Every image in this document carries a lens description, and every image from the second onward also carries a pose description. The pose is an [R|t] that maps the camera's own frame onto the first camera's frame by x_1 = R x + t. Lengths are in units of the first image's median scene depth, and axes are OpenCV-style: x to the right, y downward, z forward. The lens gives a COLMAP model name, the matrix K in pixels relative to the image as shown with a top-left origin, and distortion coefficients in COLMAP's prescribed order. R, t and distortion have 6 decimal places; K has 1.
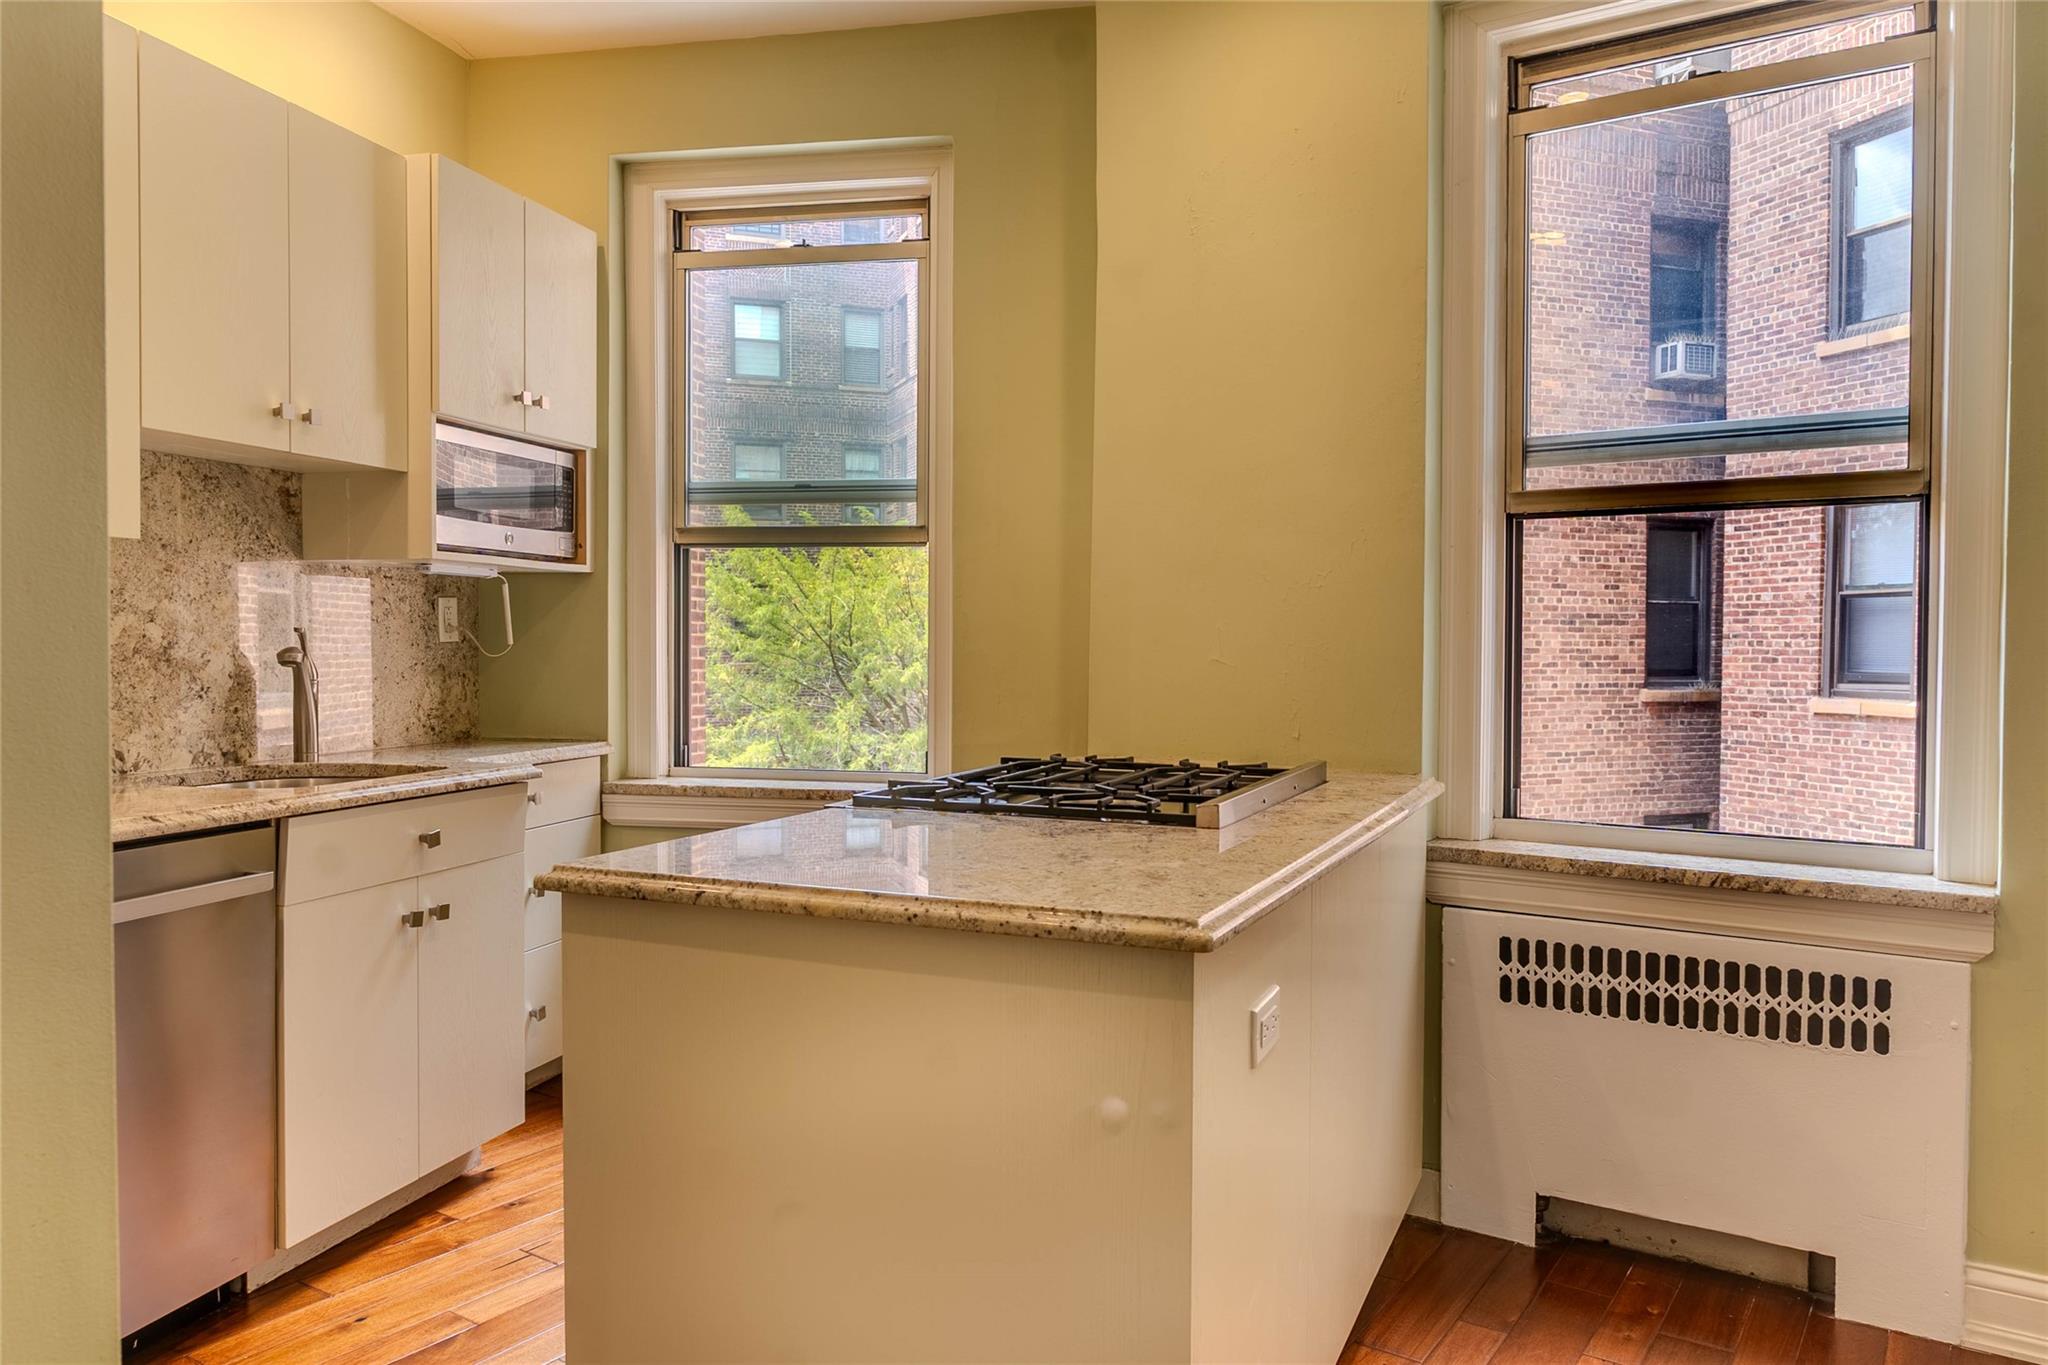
lens RADIAL K [[1426.5, 0, 1024.0], [0, 1426.5, 682.5], [0, 0, 1]] dist [-0.000755, -0.001283]
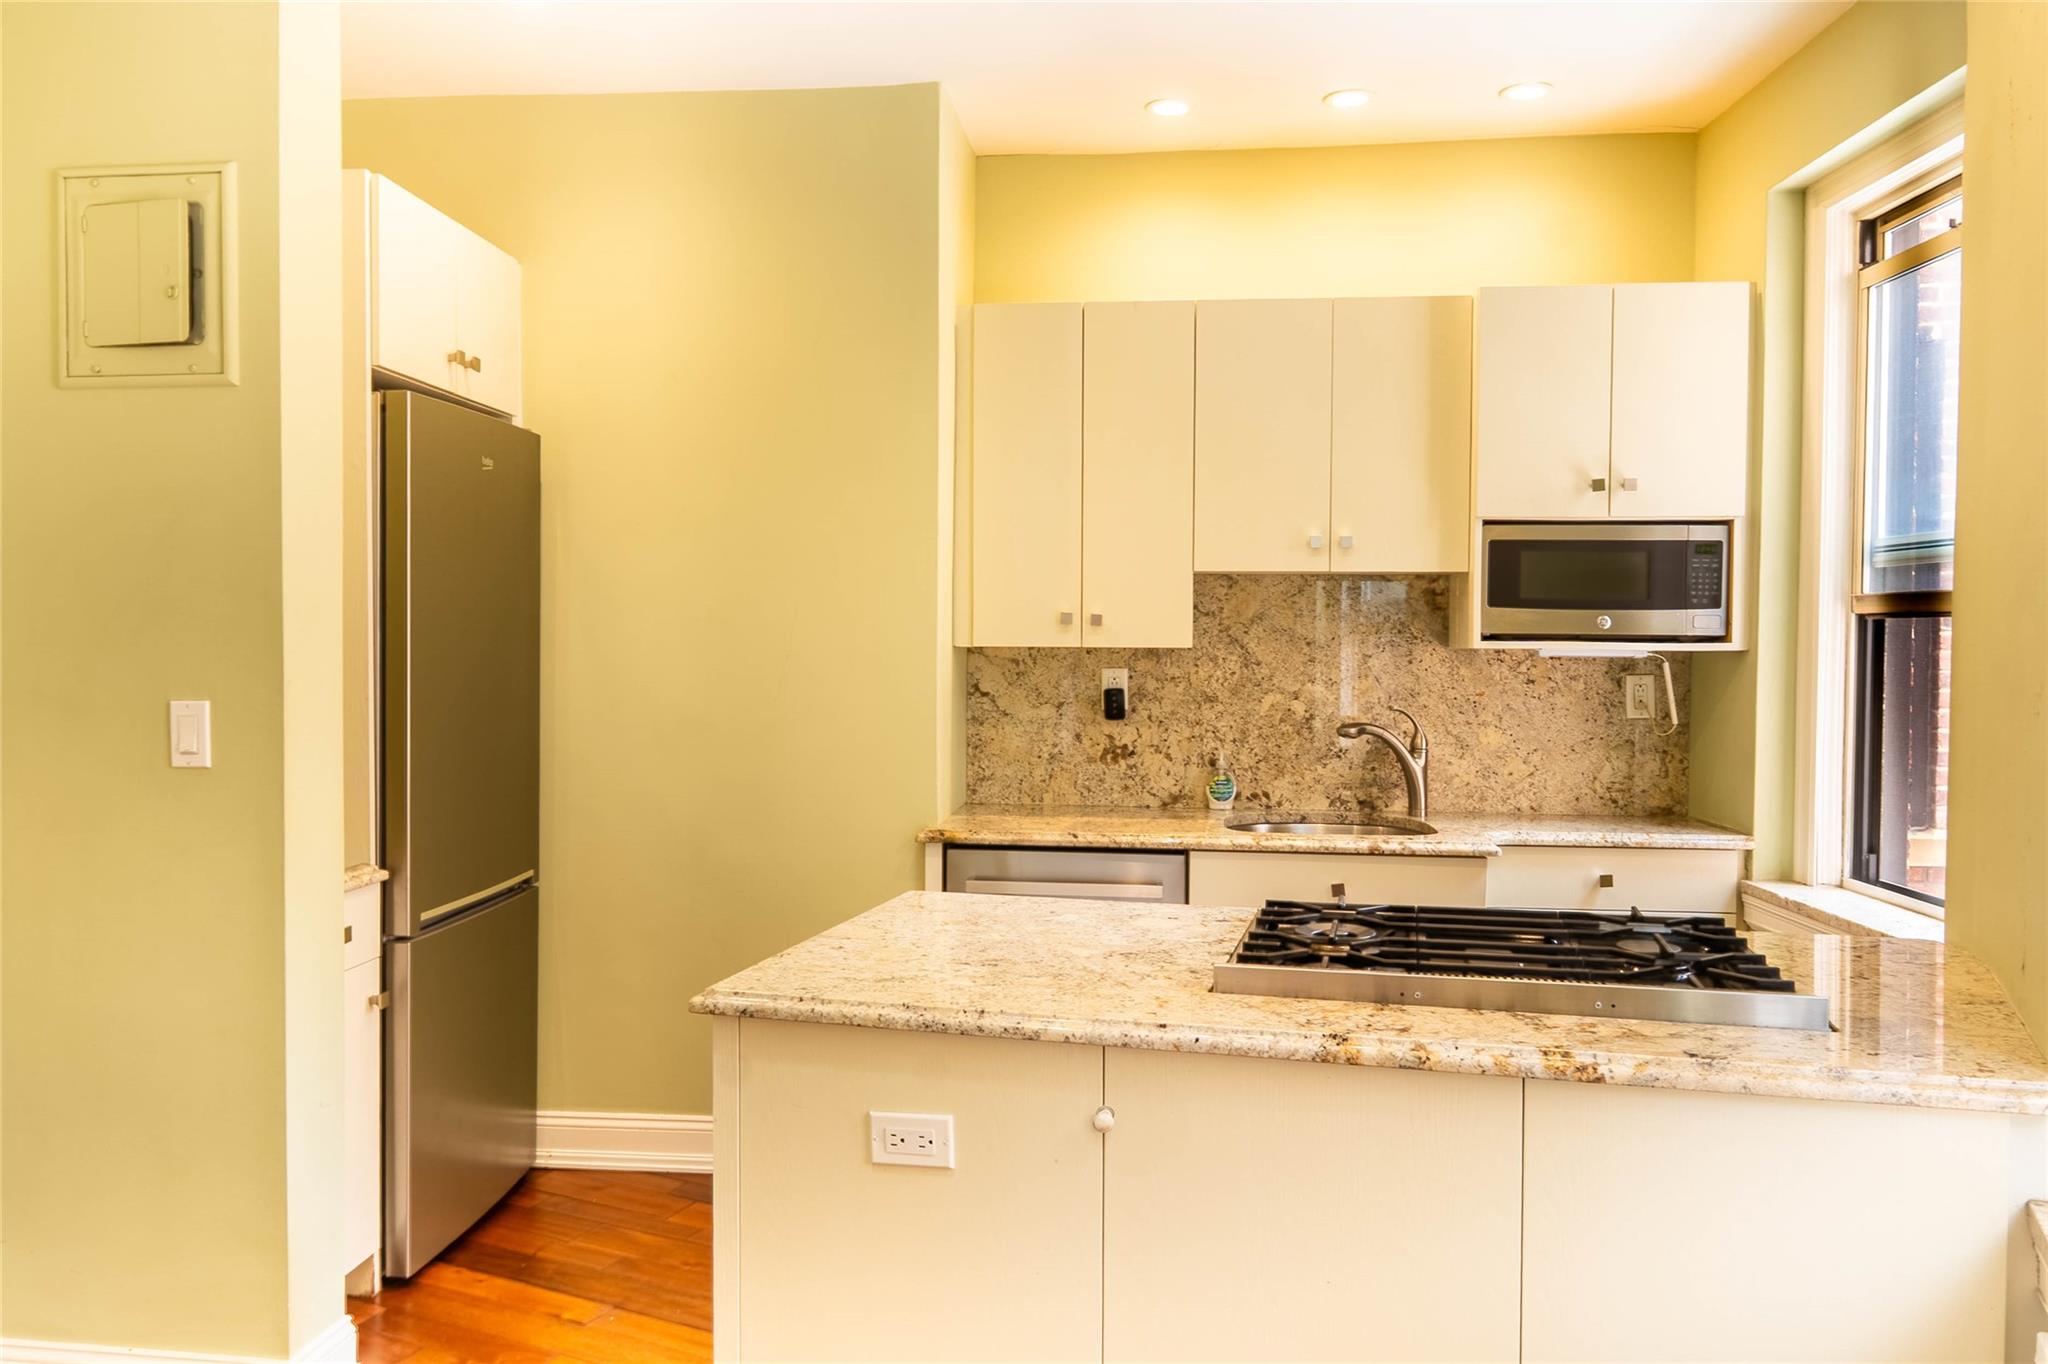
lens RADIAL K [[1426.5, 0, 1024.0], [0, 1426.5, 682.0], [0, 0, 1]] dist [-0.000755, -0.001283]
pose [[0.176145, 0.022344, -0.984111, 0.585500], [-0.036889, 0.999190, 0.016084, -0.061075], [0.983673, 0.033470, 0.176827, 0.426993]]
